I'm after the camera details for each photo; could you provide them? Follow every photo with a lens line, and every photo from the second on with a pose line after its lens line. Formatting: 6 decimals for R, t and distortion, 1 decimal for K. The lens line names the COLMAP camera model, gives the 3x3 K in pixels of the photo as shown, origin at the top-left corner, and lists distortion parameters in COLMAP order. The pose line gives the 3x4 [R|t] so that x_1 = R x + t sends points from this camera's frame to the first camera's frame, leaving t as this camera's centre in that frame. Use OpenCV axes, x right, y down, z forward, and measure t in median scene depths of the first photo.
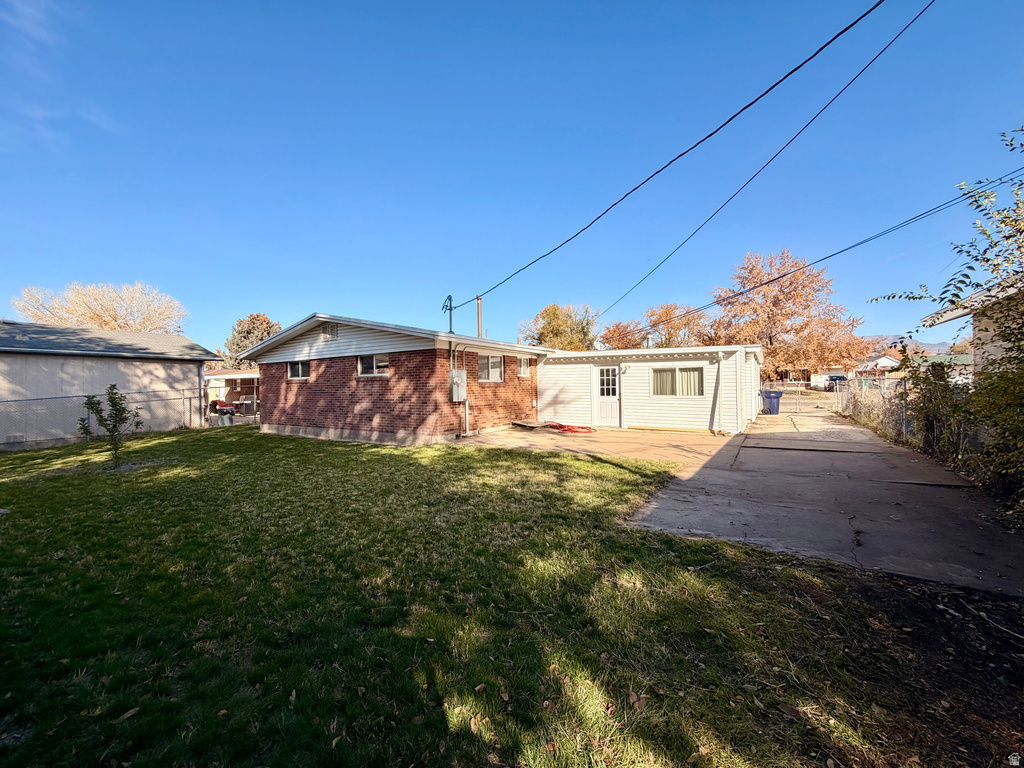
lens RADIAL K [[407.8, 0, 509.4], [0, 407.8, 386.0], [0, 0, 1]] dist [0.000627, -0.000127]
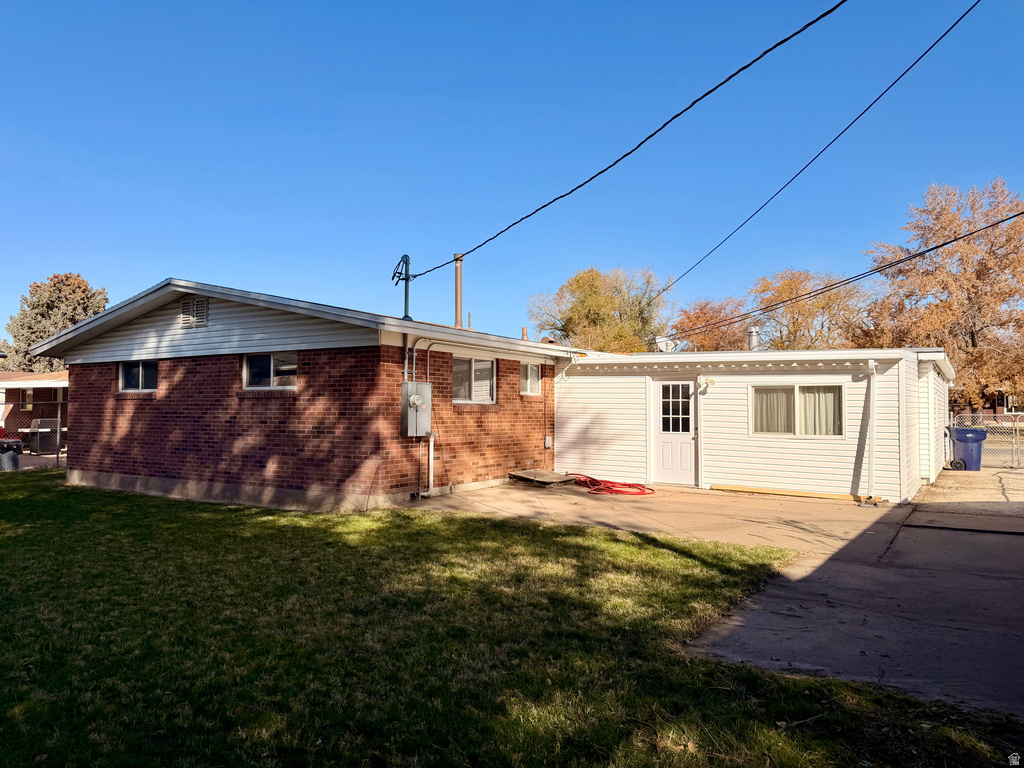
lens RADIAL K [[714.8, 0, 517.4], [0, 714.8, 387.3], [0, 0, 1]] dist [0.090809, -0.119540]
pose [[0.999761, 0.020422, 0.007789, 0.010663], [-0.020171, 0.999318, -0.030931, -0.003729], [-0.008416, 0.030766, 0.999491, -0.028655]]
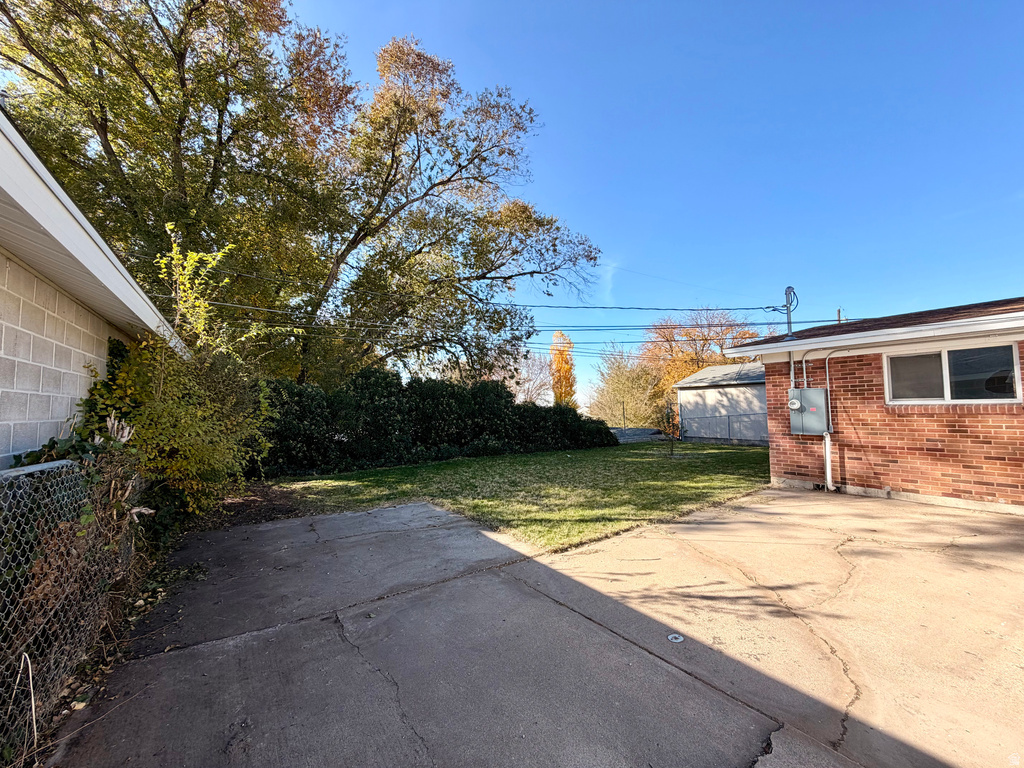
lens RADIAL K [[407.8, 0, 509.4], [0, 407.8, 386.0], [0, 0, 1]] dist [0.000627, -0.000127]
pose [[-0.370178, -0.033224, -0.928367, 0.749777], [0.018228, 0.998908, -0.043017, -0.025186], [0.928782, -0.032846, -0.369168, 0.846539]]
